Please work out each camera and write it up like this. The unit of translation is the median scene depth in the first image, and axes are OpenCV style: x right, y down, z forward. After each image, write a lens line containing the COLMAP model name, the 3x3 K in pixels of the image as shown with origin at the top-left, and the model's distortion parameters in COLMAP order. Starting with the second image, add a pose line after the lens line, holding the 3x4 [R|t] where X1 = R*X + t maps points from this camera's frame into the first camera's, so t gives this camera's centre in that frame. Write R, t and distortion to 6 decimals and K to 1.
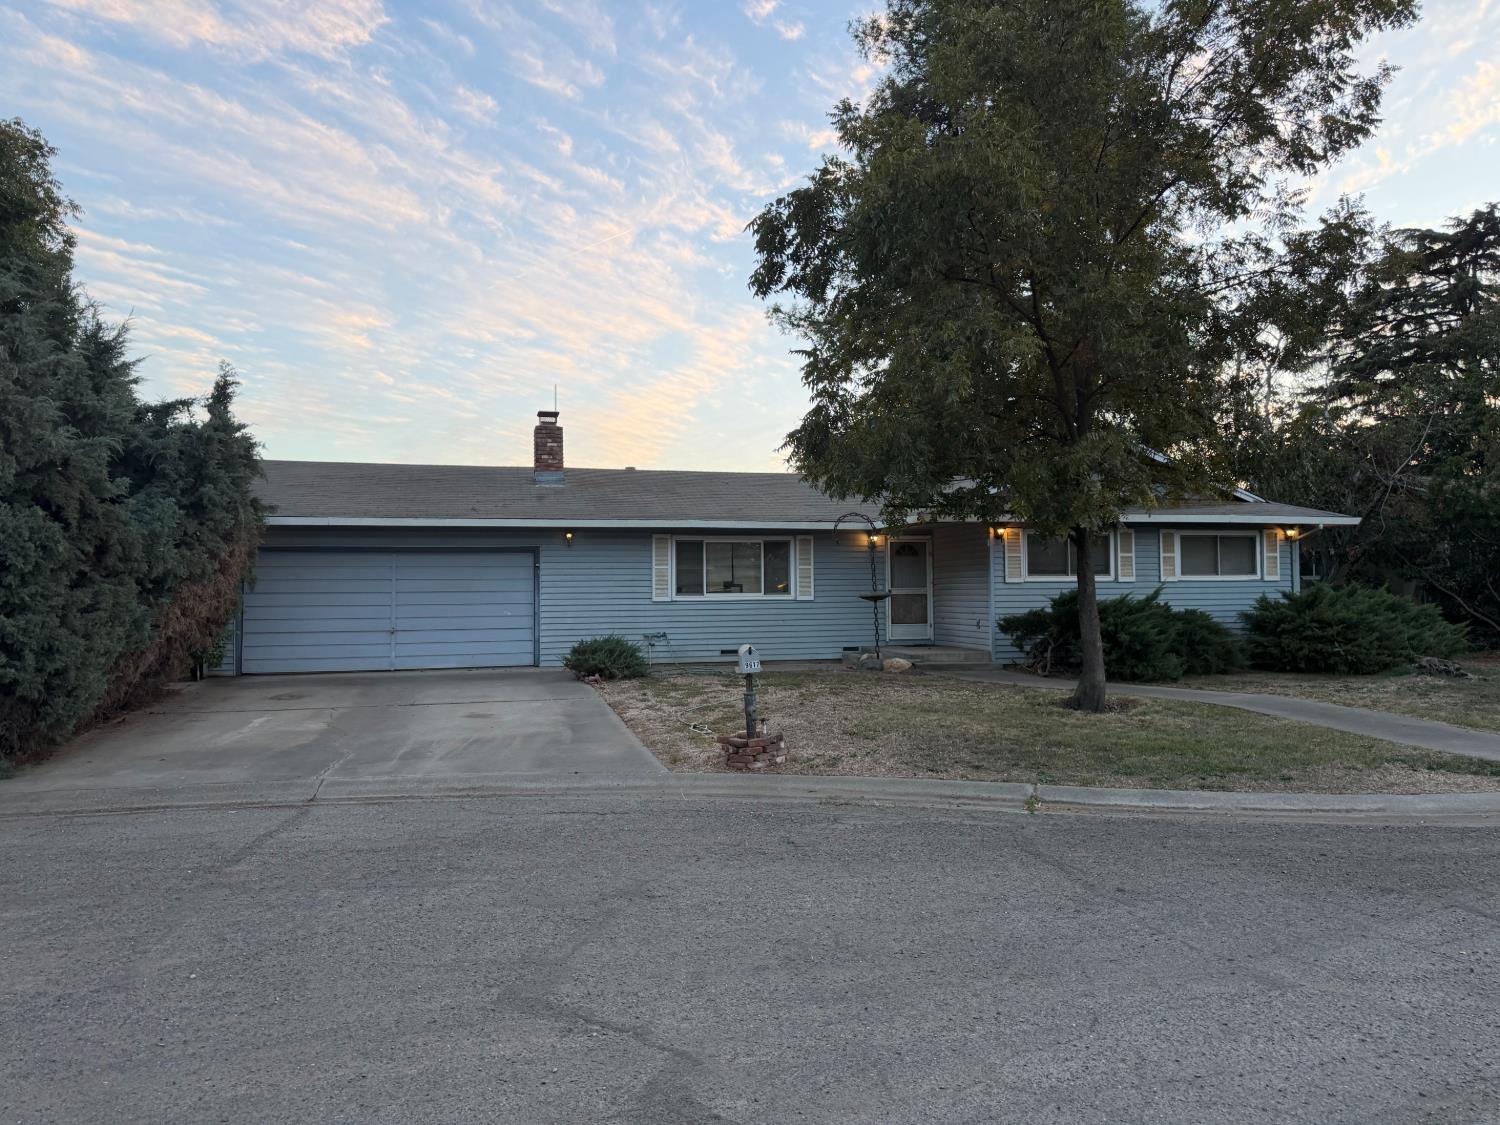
lens RADIAL K [[1059.4, 0, 750.0], [0, 1059.4, 562.5], [0, 0, 1]] dist [0.098000, -0.155769]
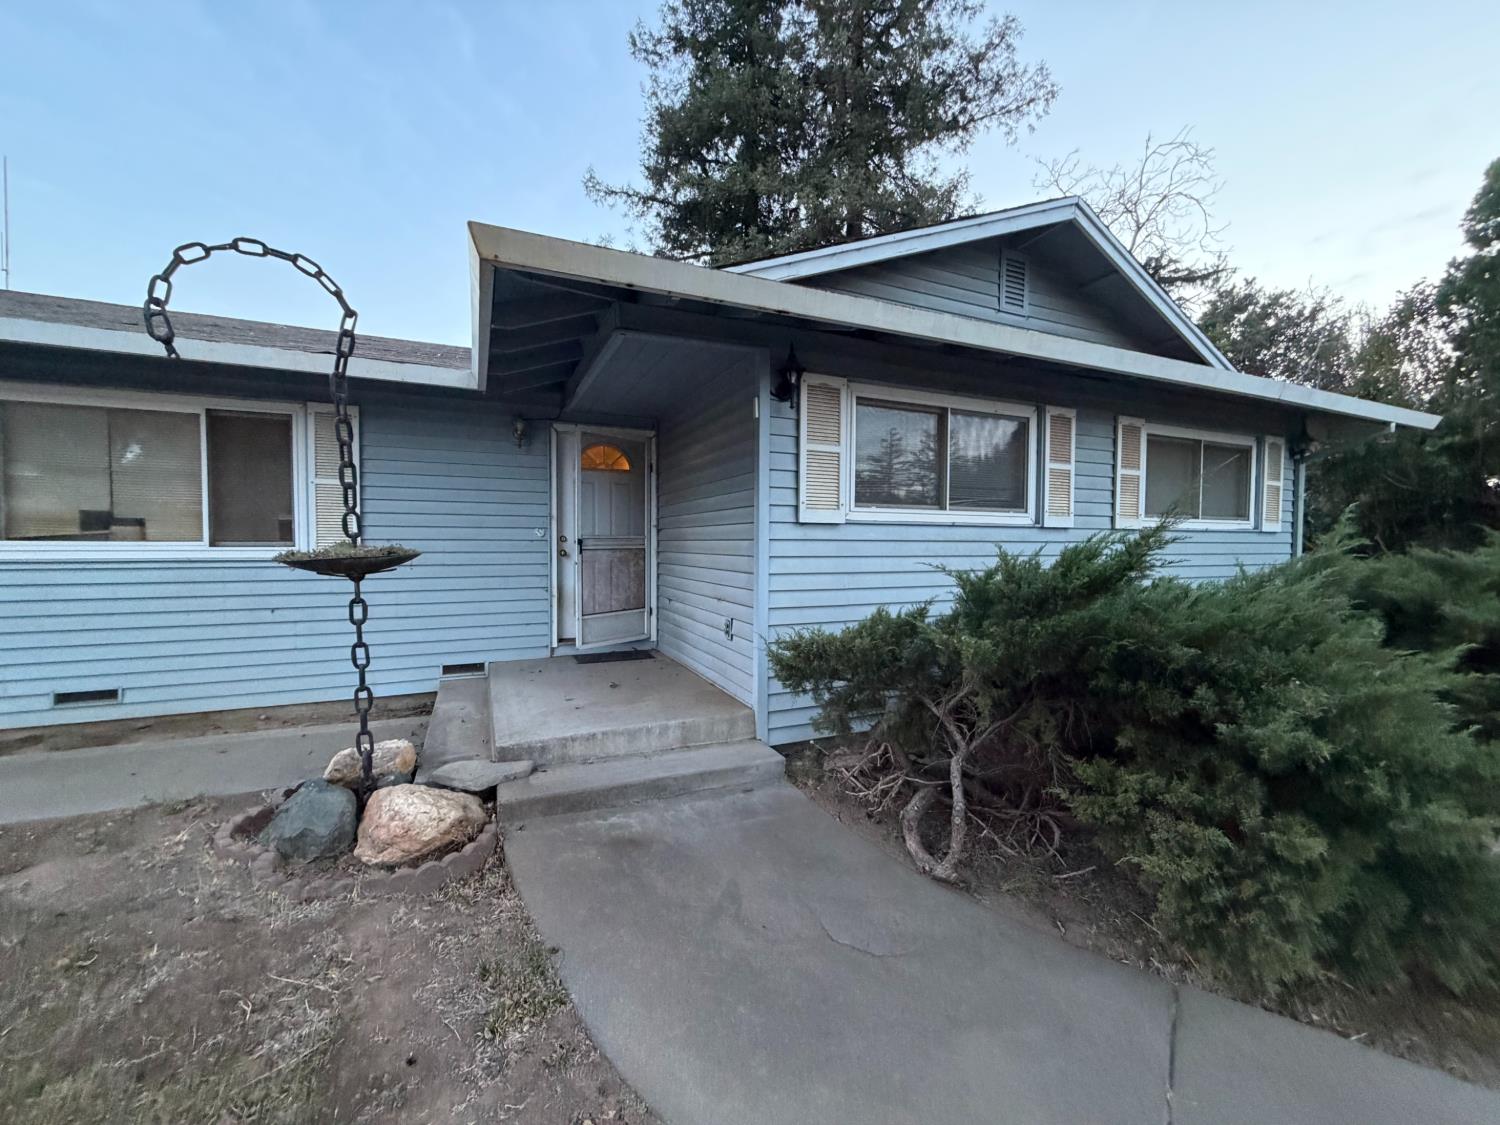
lens RADIAL K [[603.1, 0, 750.0], [0, 603.1, 562.5], [0, 0, 1]] dist [0.002131, -0.000001]
pose [[0.985007, 0.008079, 0.172325, 0.184371], [-0.018413, 0.998120, 0.058457, 0.020300], [-0.171528, -0.060753, 0.983304, 0.783066]]
